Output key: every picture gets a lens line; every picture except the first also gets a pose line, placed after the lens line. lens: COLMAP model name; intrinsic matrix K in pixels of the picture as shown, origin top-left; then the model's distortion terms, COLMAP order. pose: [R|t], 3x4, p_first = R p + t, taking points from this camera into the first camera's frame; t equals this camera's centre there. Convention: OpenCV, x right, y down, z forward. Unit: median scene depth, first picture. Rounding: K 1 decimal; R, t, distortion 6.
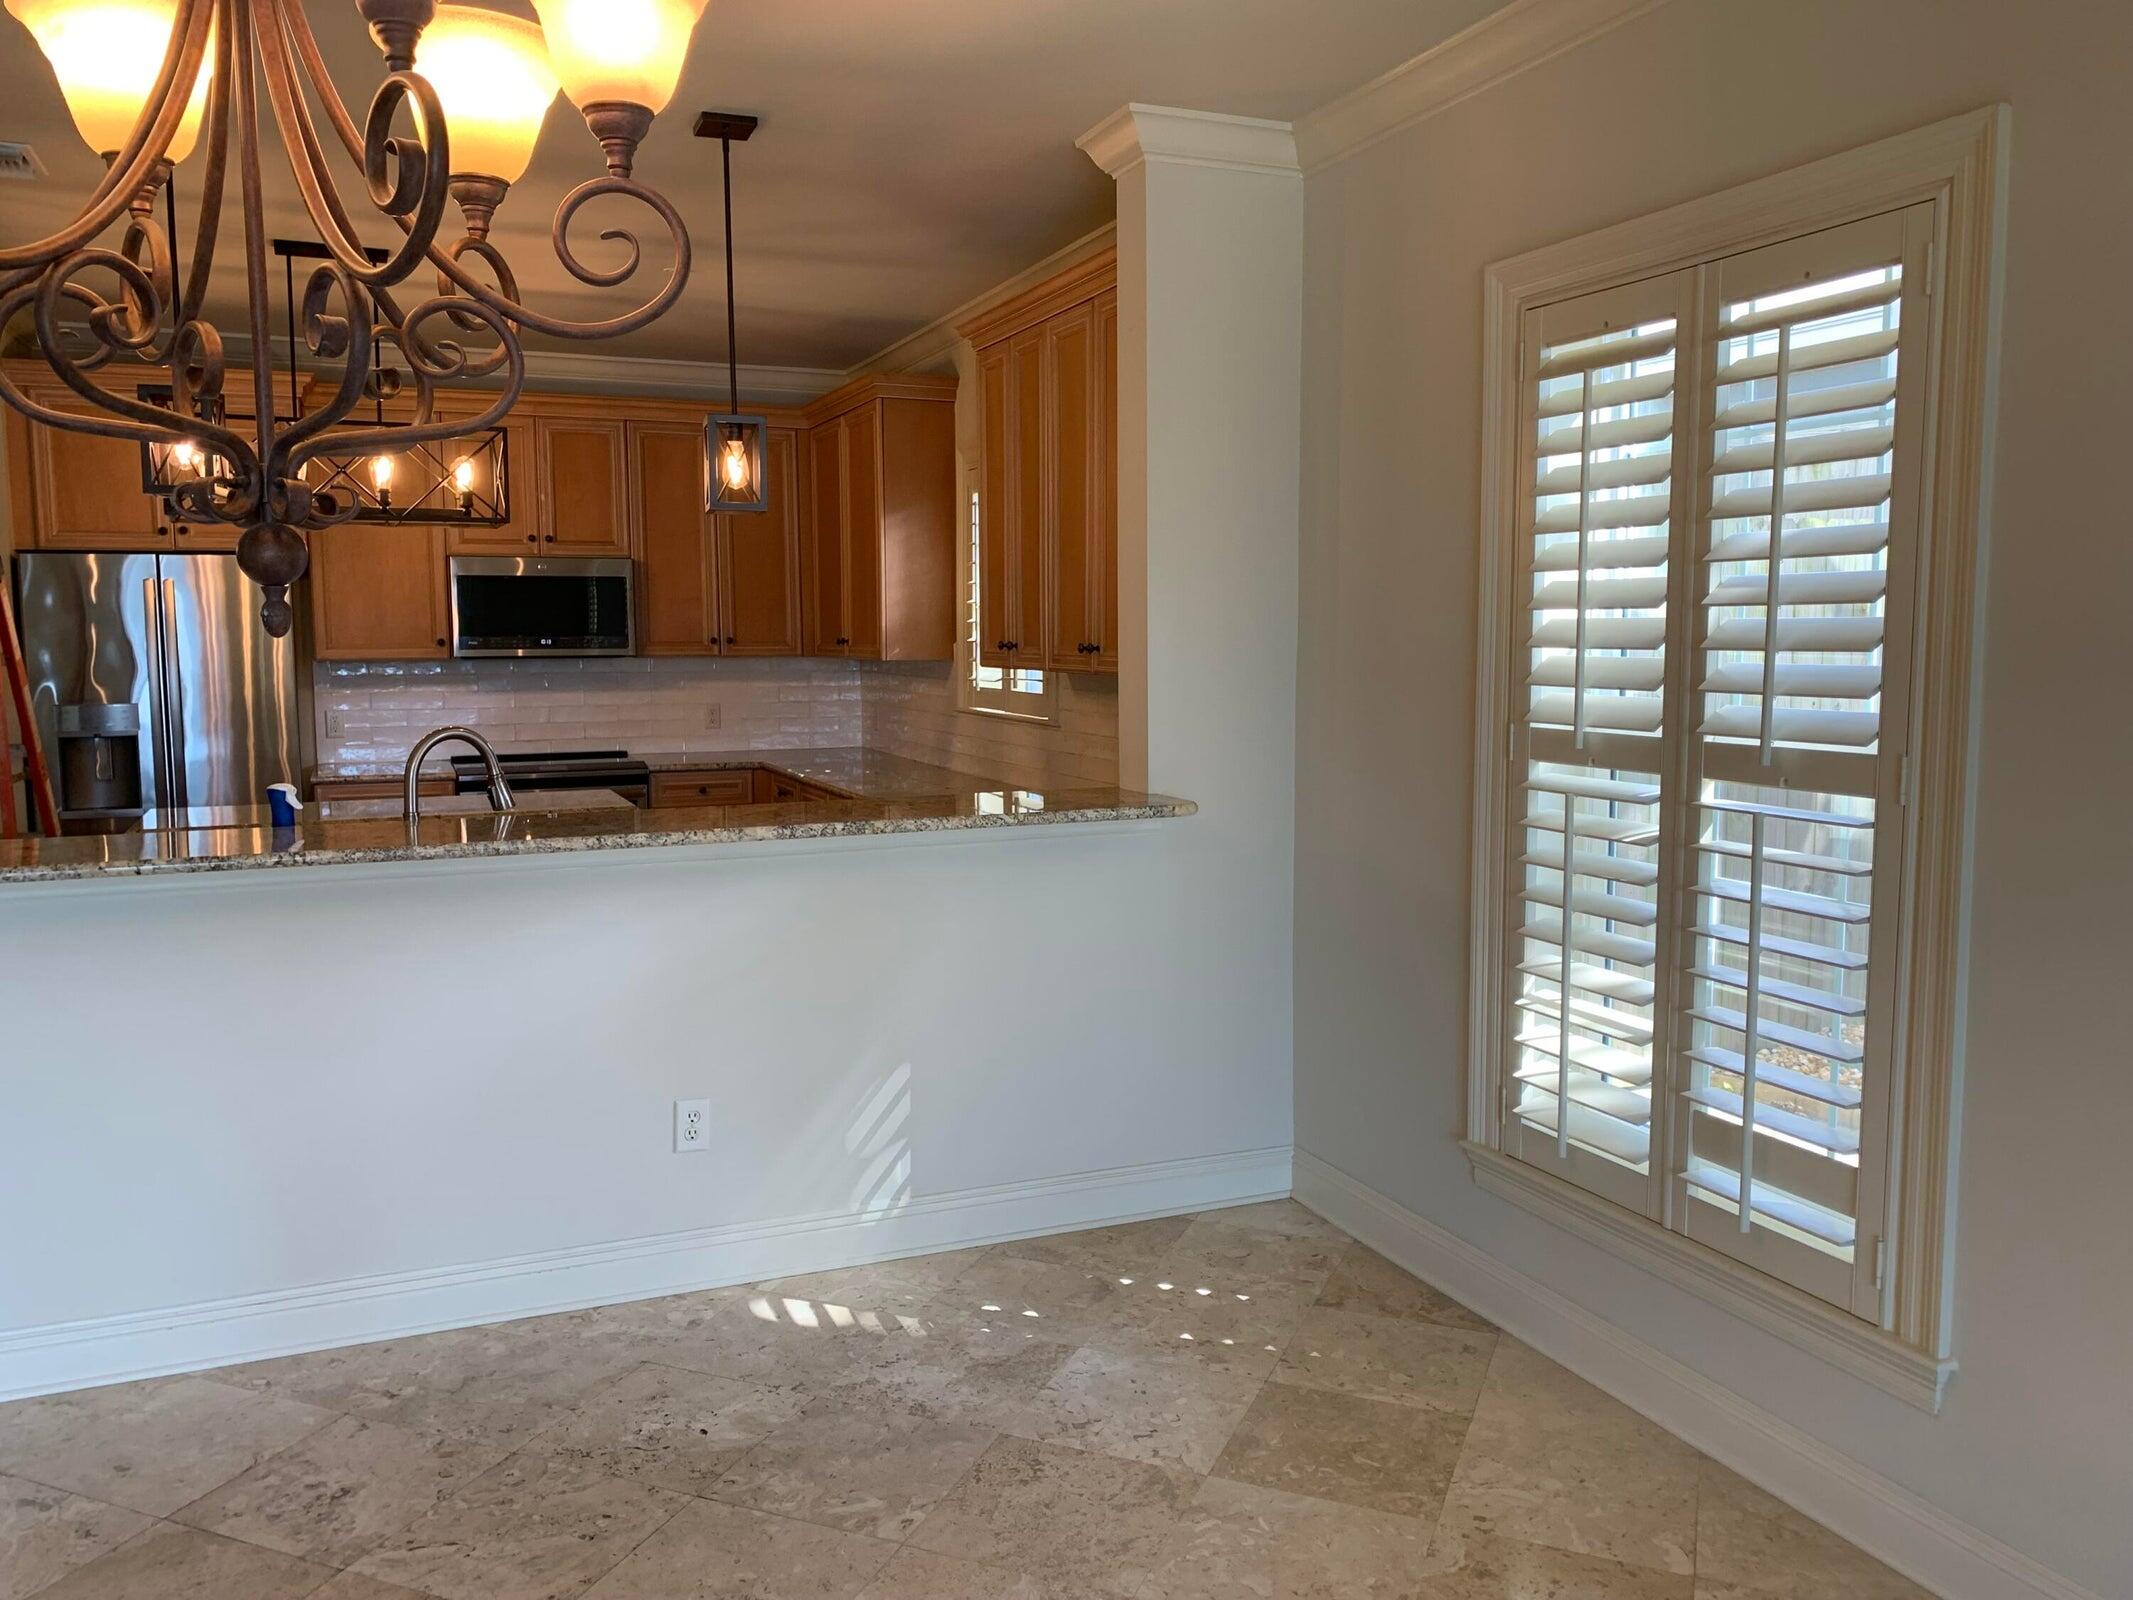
lens RADIAL K [[1651.6, 0, 1073.4], [0, 1651.6, 766.5], [0, 0, 1]] dist [0.065890, -0.045141]
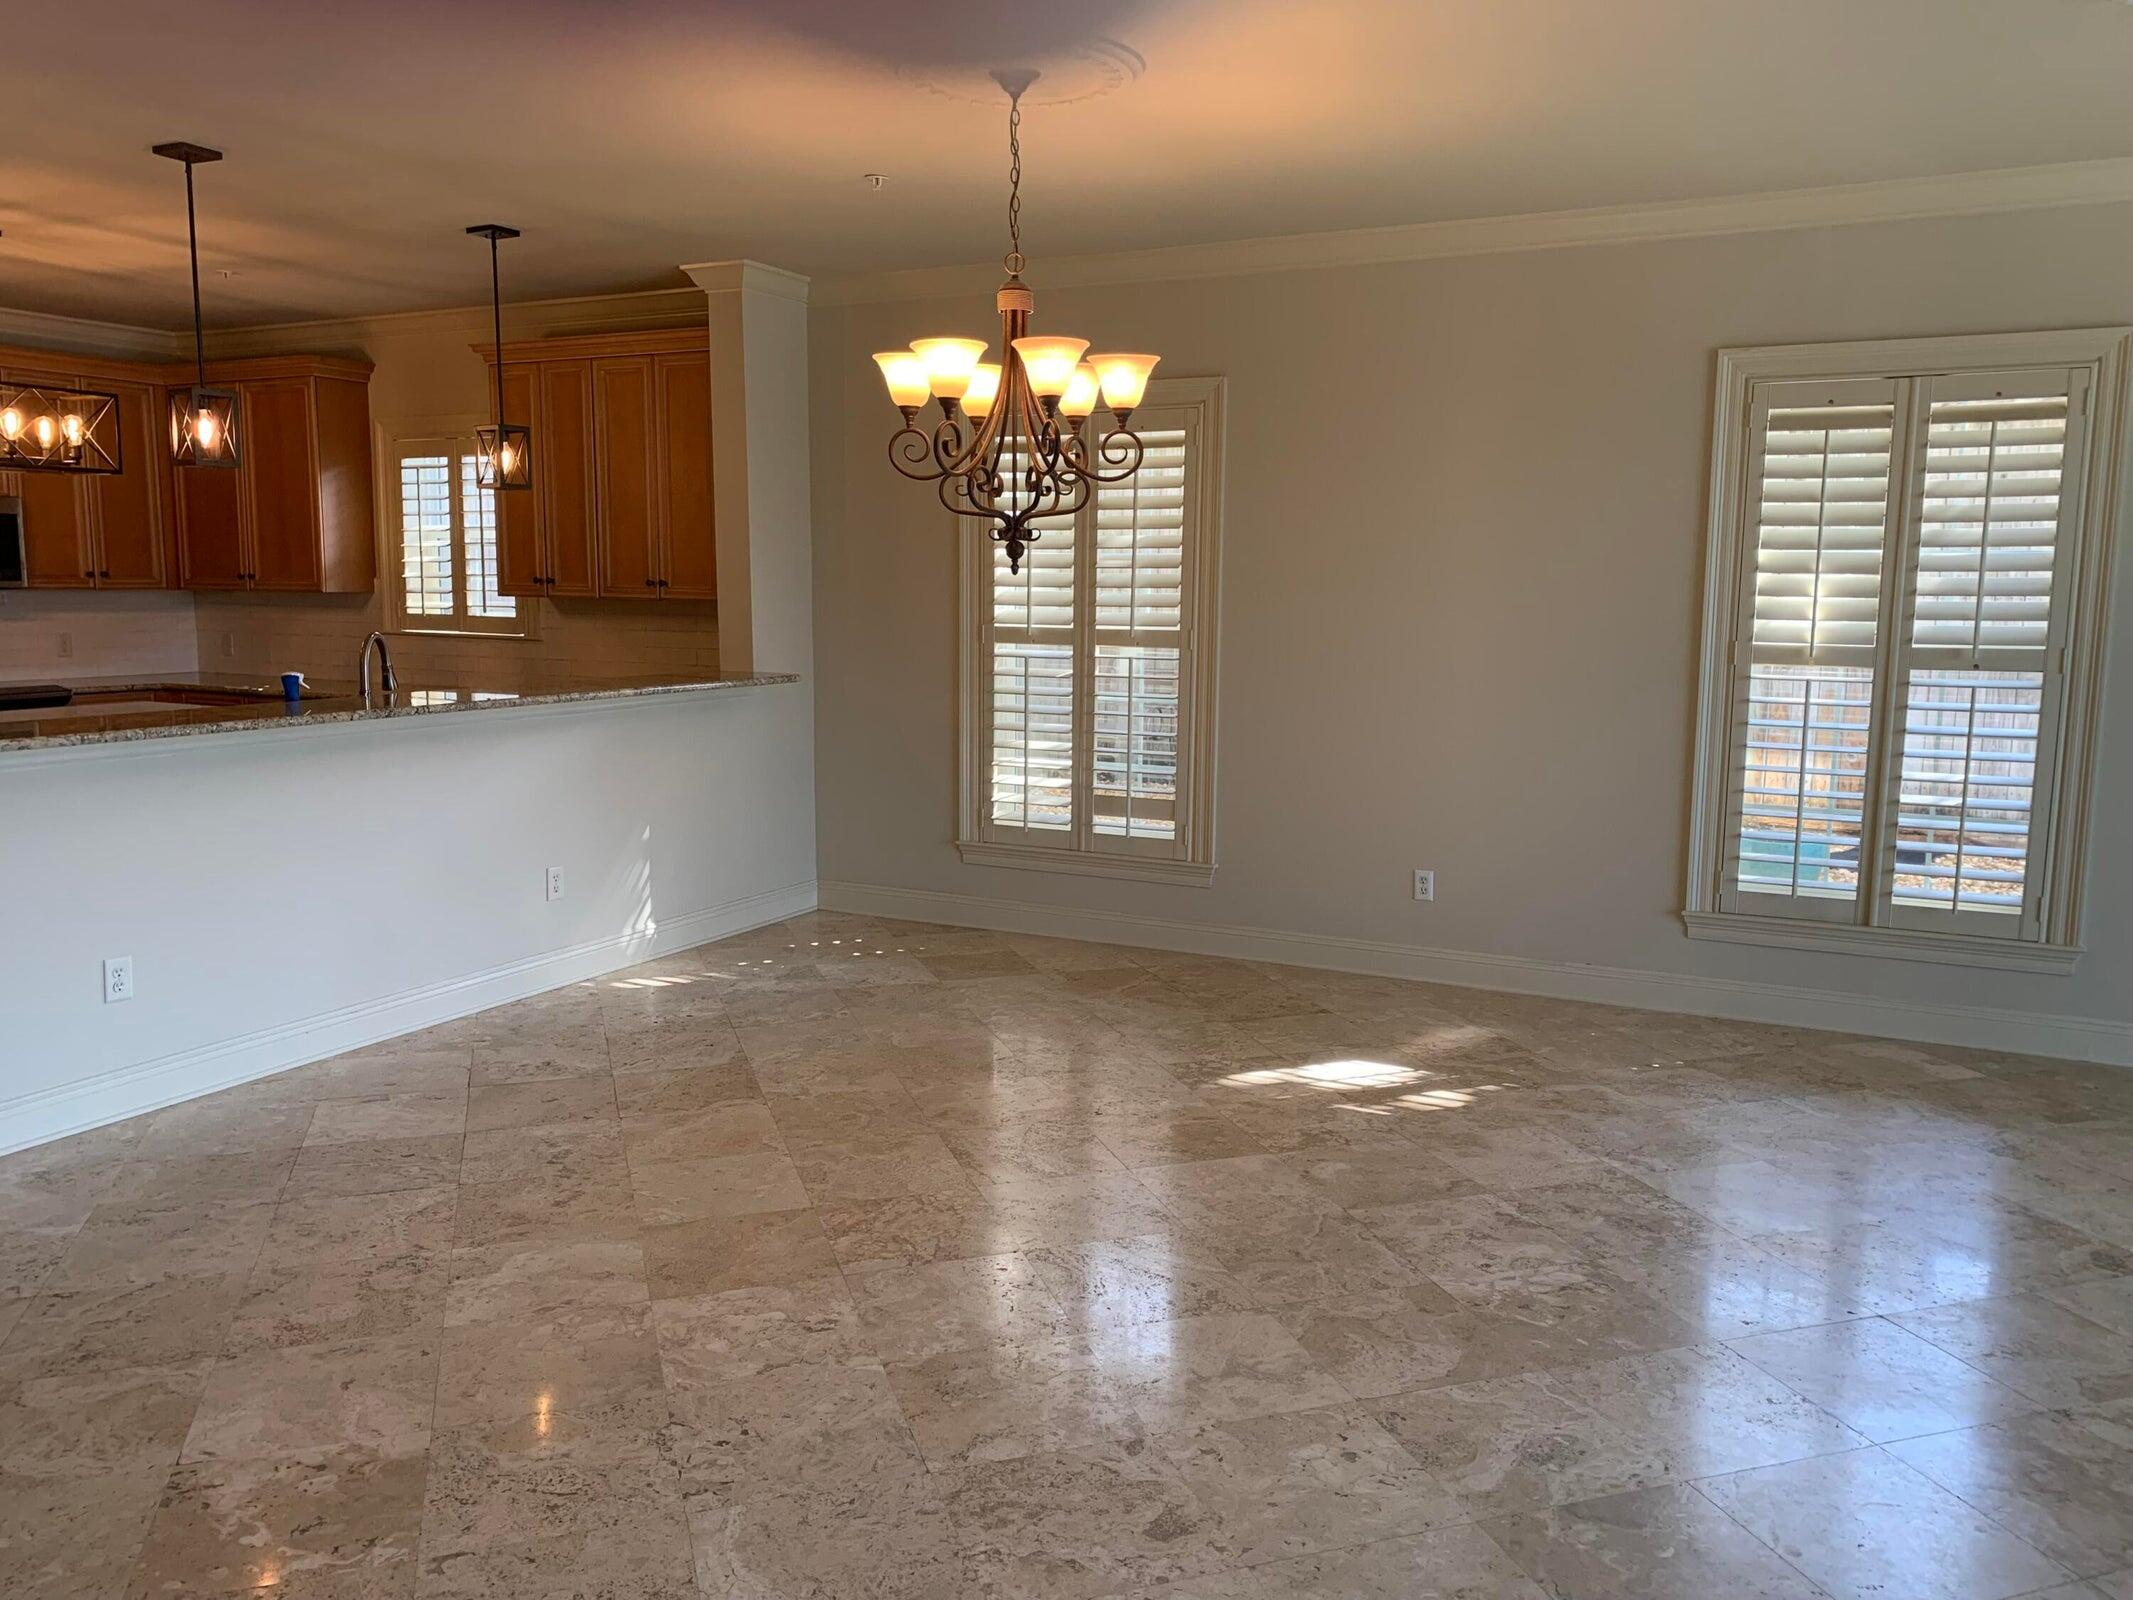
lens RADIAL K [[1651.6, 0, 1066.1], [0, 1651.6, 816.7], [0, 0, 1]] dist [0.065890, -0.045141]
pose [[0.767415, -0.091483, 0.634590, -0.976617], [0.045563, 0.995047, 0.088346, 0.033664], [-0.639529, -0.038884, 0.767783, -0.621568]]
